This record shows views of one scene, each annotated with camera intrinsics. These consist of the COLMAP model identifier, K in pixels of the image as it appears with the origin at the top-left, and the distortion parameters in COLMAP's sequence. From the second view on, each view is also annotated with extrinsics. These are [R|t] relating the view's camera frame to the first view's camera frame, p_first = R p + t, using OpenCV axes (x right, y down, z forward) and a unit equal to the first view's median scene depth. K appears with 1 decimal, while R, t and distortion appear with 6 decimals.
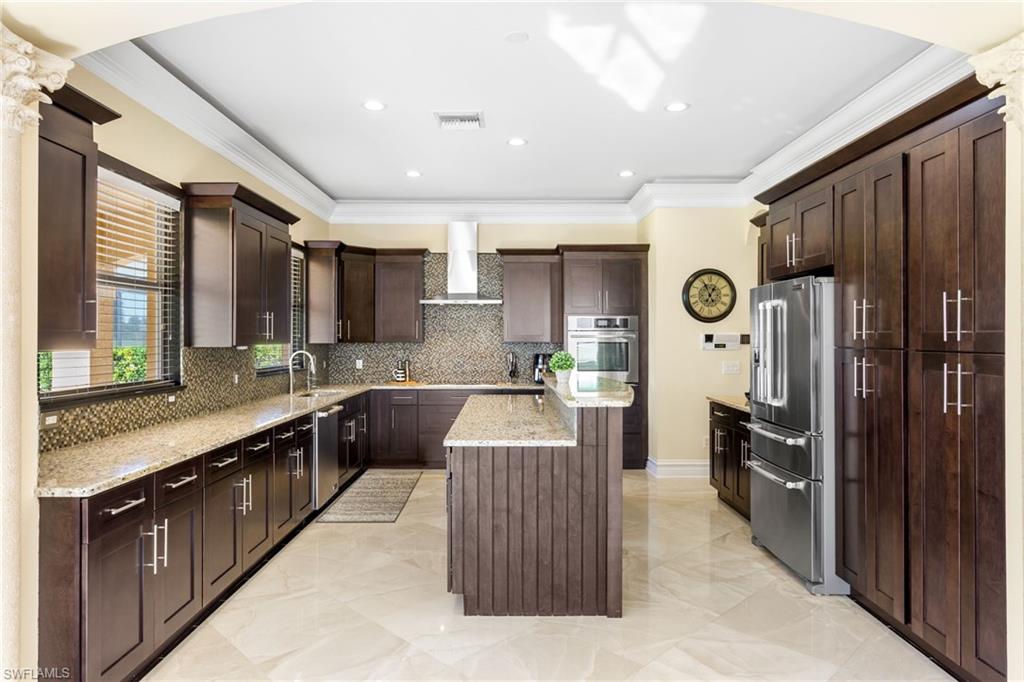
lens RADIAL K [[627.6, 0, 509.1], [0, 627.6, 336.6], [0, 0, 1]] dist [-0.009881, -0.000159]
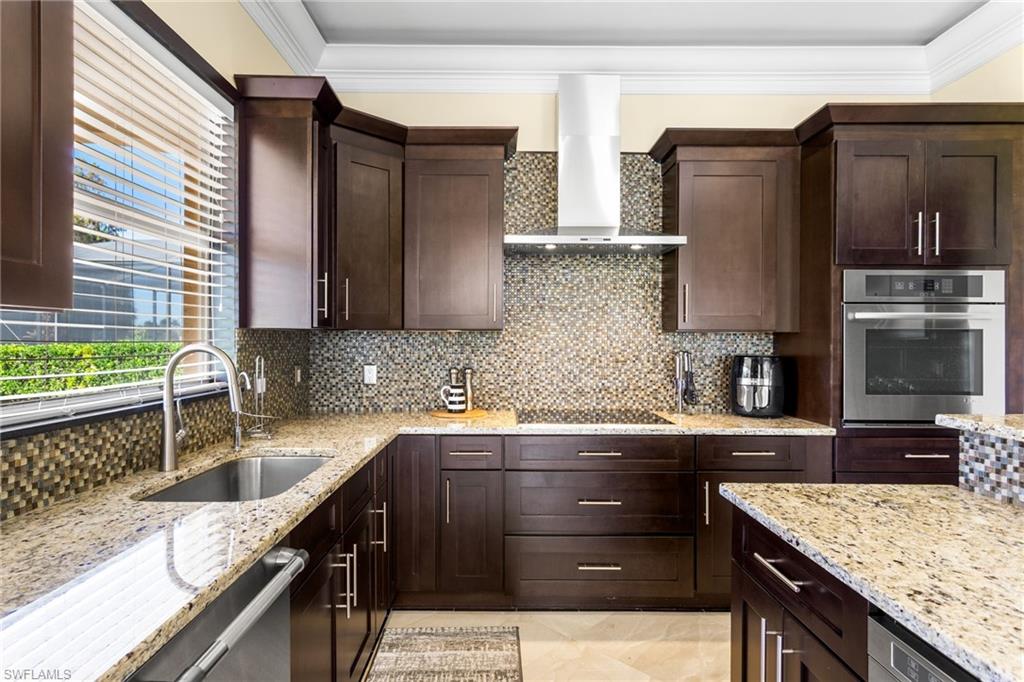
lens RADIAL K [[543.9, 0, 507.3], [0, 543.9, 341.4], [0, 0, 1]] dist [0.000024, 0.000066]
pose [[0.999941, 0.003831, 0.010177, -0.143580], [-0.003875, 0.999983, 0.004335, 0.016463], [-0.010160, -0.004374, 0.999939, 0.605218]]
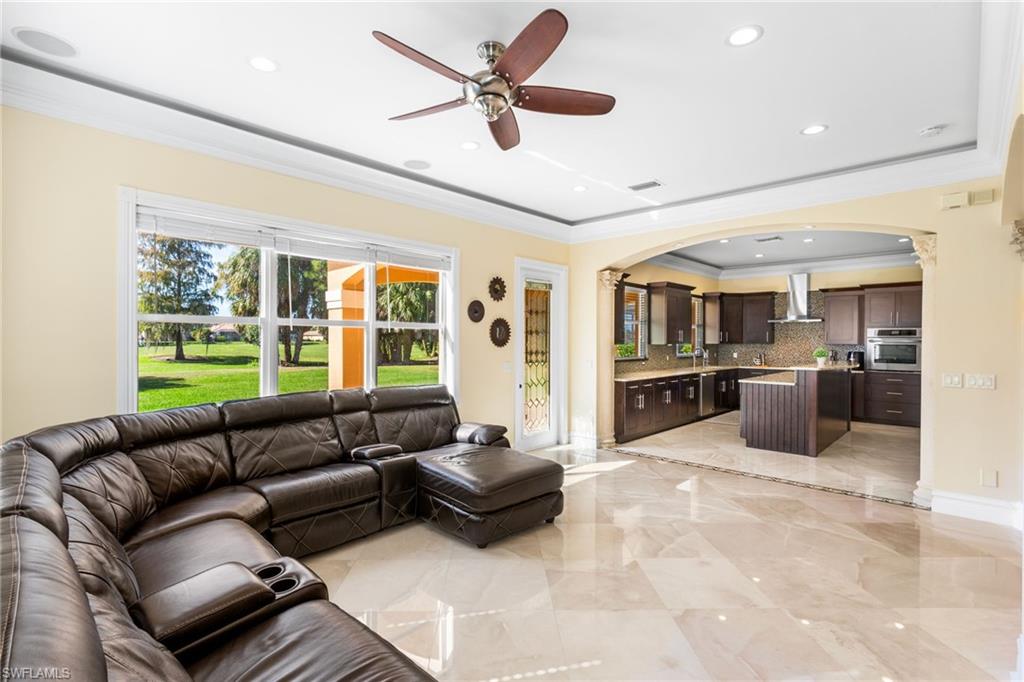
lens RADIAL K [[474.3, 0, 509.3], [0, 474.3, 341.0], [0, 0, 1]] dist [0.000308, -0.000011]
pose [[0.725793, 0.005792, -0.687889, 0.258317], [-0.002622, 0.999981, 0.005654, -0.004434], [0.687908, -0.002300, 0.725794, -0.511199]]
